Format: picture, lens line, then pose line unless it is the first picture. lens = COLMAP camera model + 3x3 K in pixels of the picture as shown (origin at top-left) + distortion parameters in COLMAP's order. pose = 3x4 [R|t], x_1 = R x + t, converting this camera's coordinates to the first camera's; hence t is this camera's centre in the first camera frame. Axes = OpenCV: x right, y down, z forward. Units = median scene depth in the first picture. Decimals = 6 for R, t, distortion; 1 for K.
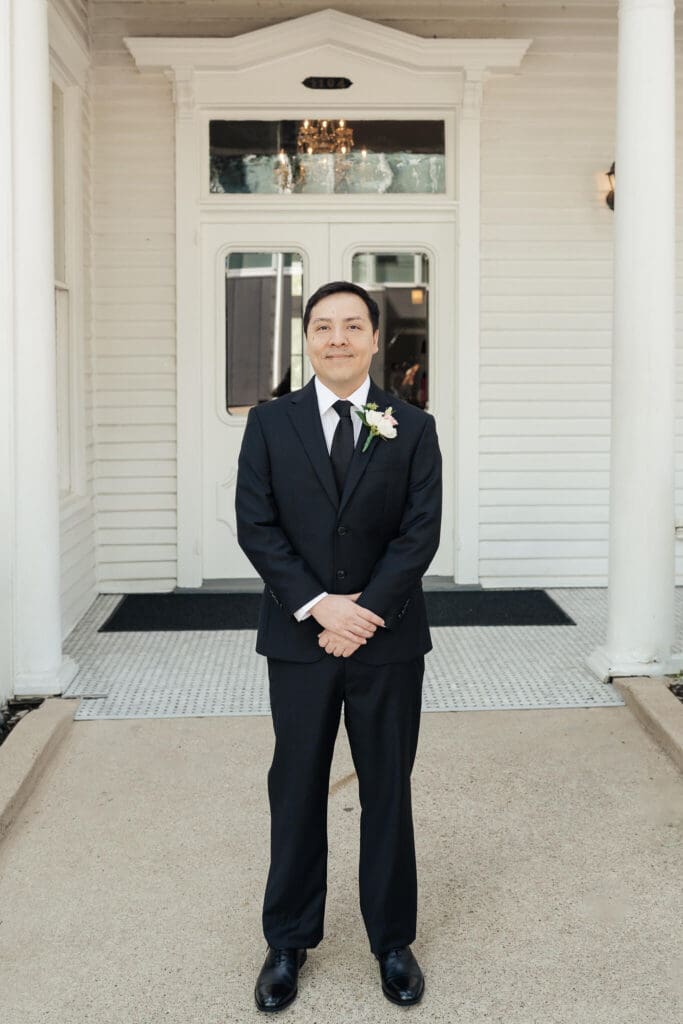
lens RADIAL K [[3239.6, 0, 341.5], [0, 3239.6, 512.0], [0, 0, 1]] dist [-1.188709, 28.464065]
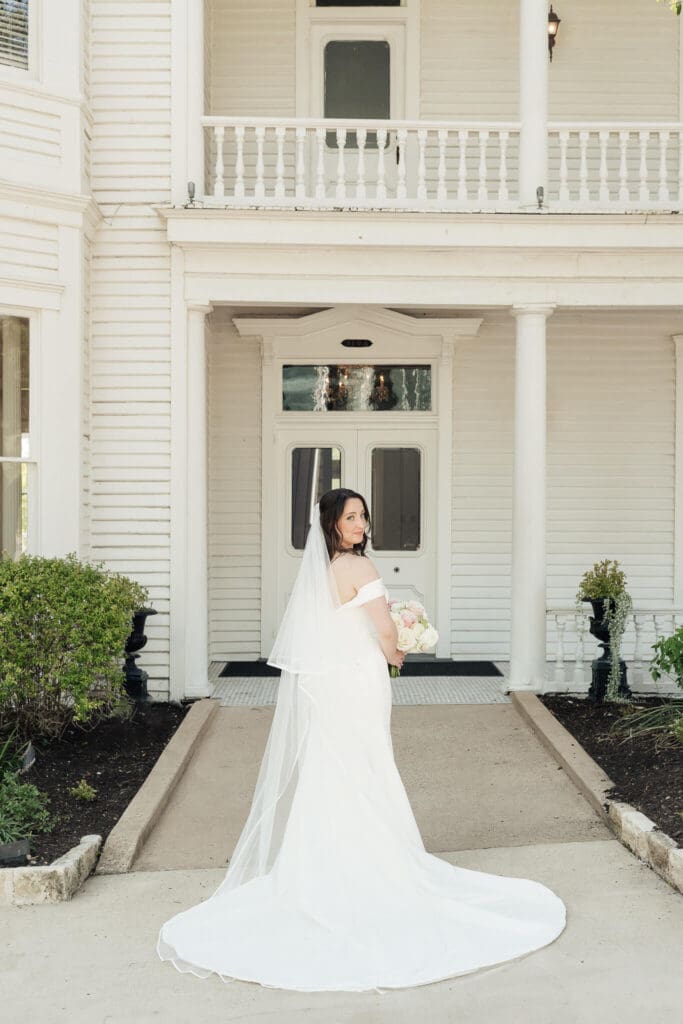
lens RADIAL K [[3239.6, 0, 341.5], [0, 3239.6, 512.0], [0, 0, 1]] dist [-1.188709, 28.464065]
pose [[0.999918, 0.005979, -0.011312, 0.006734], [-0.006489, 0.998936, -0.045649, 0.024667], [0.011027, 0.045719, 0.998893, -0.615154]]
